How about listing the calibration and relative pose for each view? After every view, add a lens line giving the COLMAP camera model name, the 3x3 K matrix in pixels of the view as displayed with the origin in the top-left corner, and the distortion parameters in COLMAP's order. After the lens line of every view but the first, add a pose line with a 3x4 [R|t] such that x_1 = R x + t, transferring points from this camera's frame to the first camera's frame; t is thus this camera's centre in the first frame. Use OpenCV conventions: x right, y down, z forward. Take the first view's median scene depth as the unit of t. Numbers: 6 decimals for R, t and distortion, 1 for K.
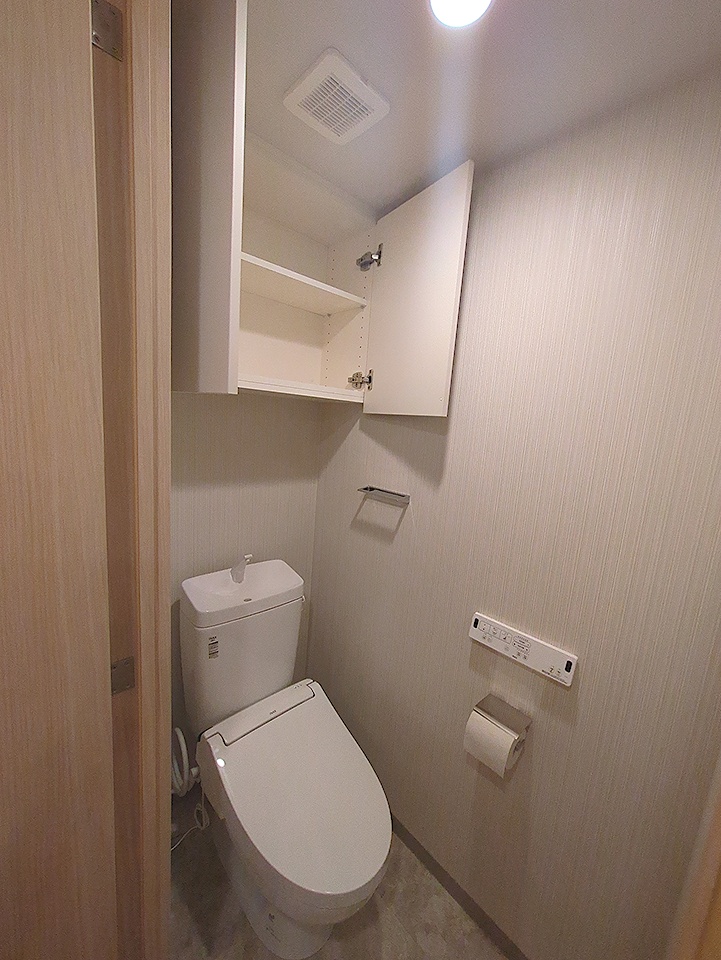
lens RADIAL K [[381.6, 0, 358.9], [0, 381.6, 478.3], [0, 0, 1]] dist [-0.004181, 0.000707]
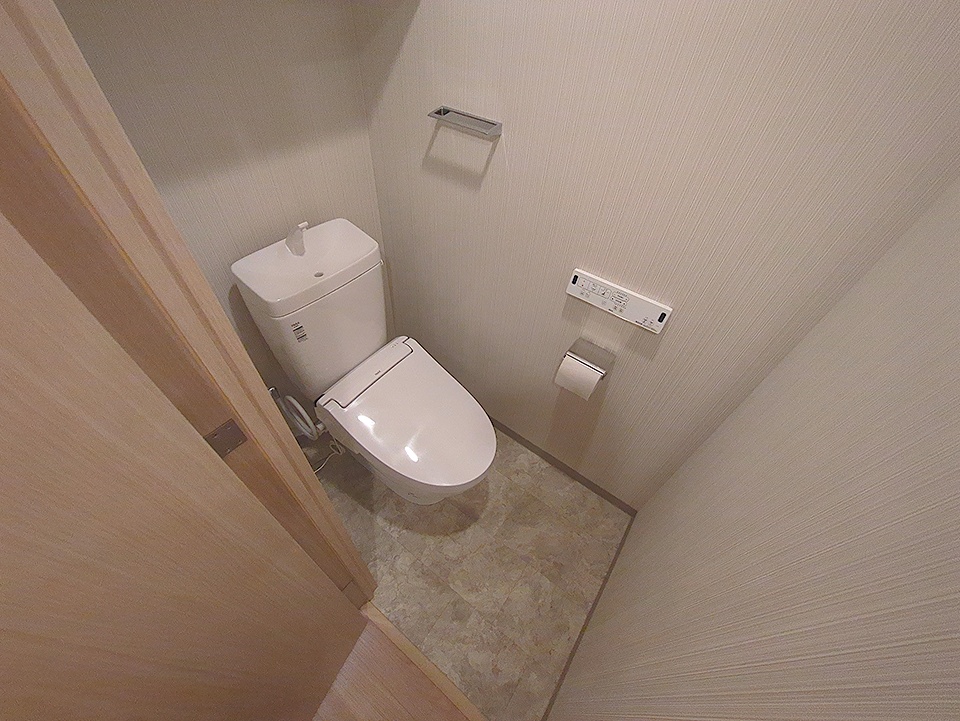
lens RADIAL K [[381.6, 0, 481.4], [0, 381.6, 360.6], [0, 0, 1]] dist [-0.004181, 0.000707]
pose [[0.983371, -0.141164, 0.114254, -0.062652], [0.035456, 0.766252, 0.641561, -0.088300], [-0.178113, -0.626841, 0.758515, 0.176101]]
